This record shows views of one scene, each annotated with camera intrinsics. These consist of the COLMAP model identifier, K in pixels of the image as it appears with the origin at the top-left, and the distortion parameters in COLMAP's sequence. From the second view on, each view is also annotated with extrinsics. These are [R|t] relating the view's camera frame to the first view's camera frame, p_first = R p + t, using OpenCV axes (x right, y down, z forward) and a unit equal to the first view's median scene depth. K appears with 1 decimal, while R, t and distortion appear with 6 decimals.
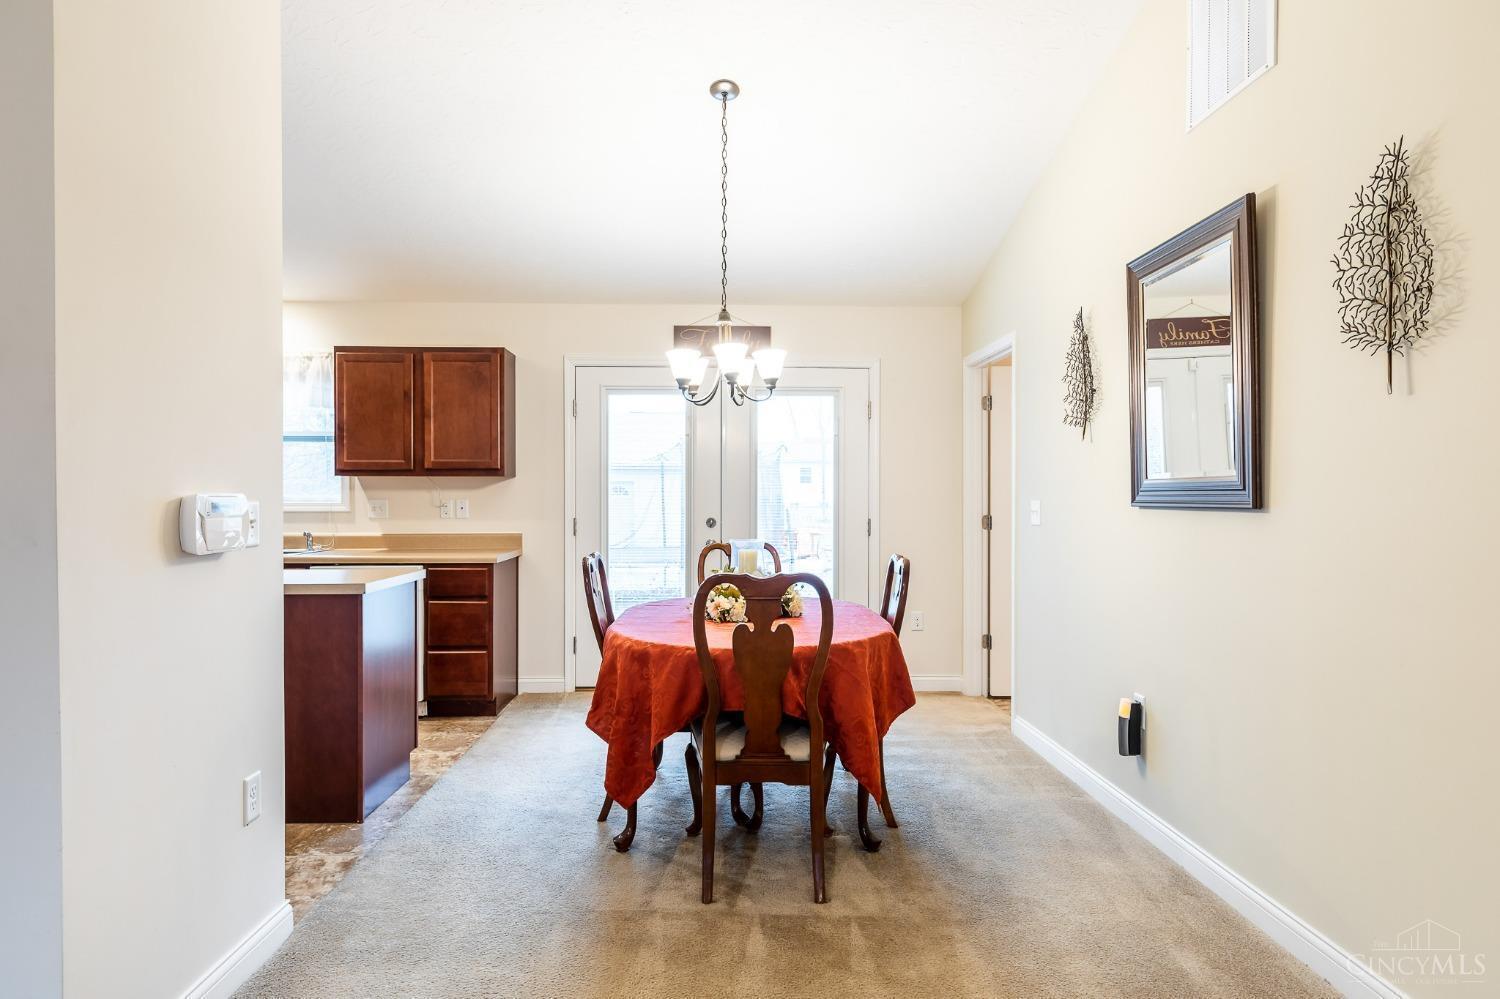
lens RADIAL K [[859.1, 0, 750.0], [0, 859.1, 499.5], [0, 0, 1]] dist [0.000156, -0.000296]
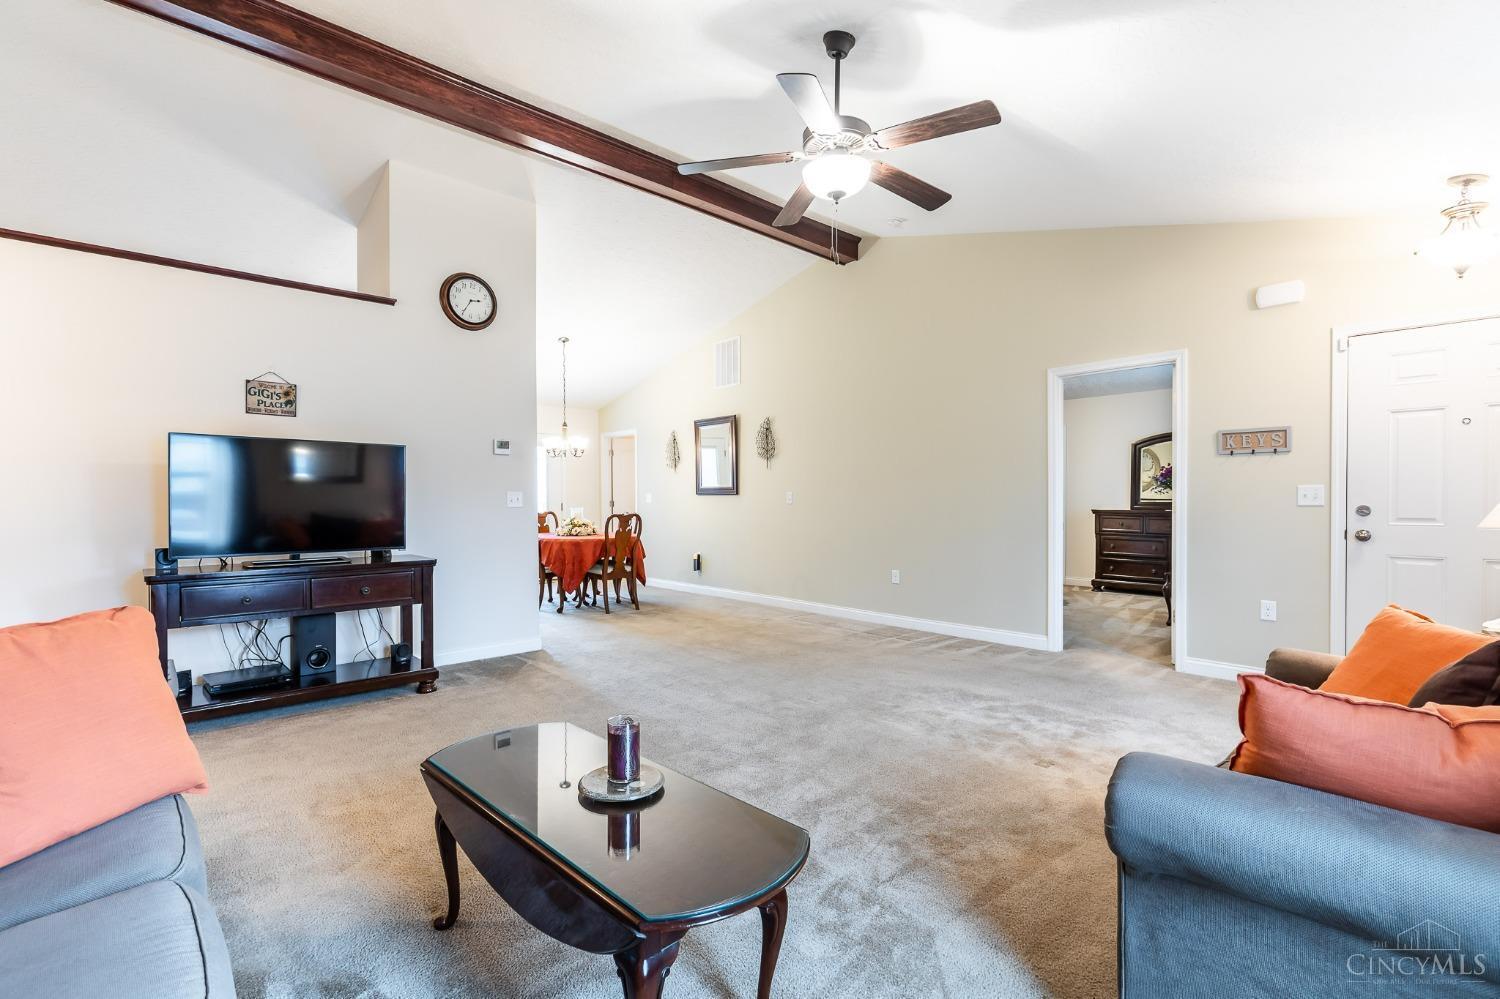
lens RADIAL K [[687.1, 0, 750.0], [0, 687.1, 499.5], [0, 0, 1]] dist [0.000546, -0.000041]
pose [[0.752861, -0.007215, 0.658141, -1.383659], [0.008558, 0.999963, 0.001172, 0.030595], [-0.658124, 0.004750, 0.752894, -1.357810]]
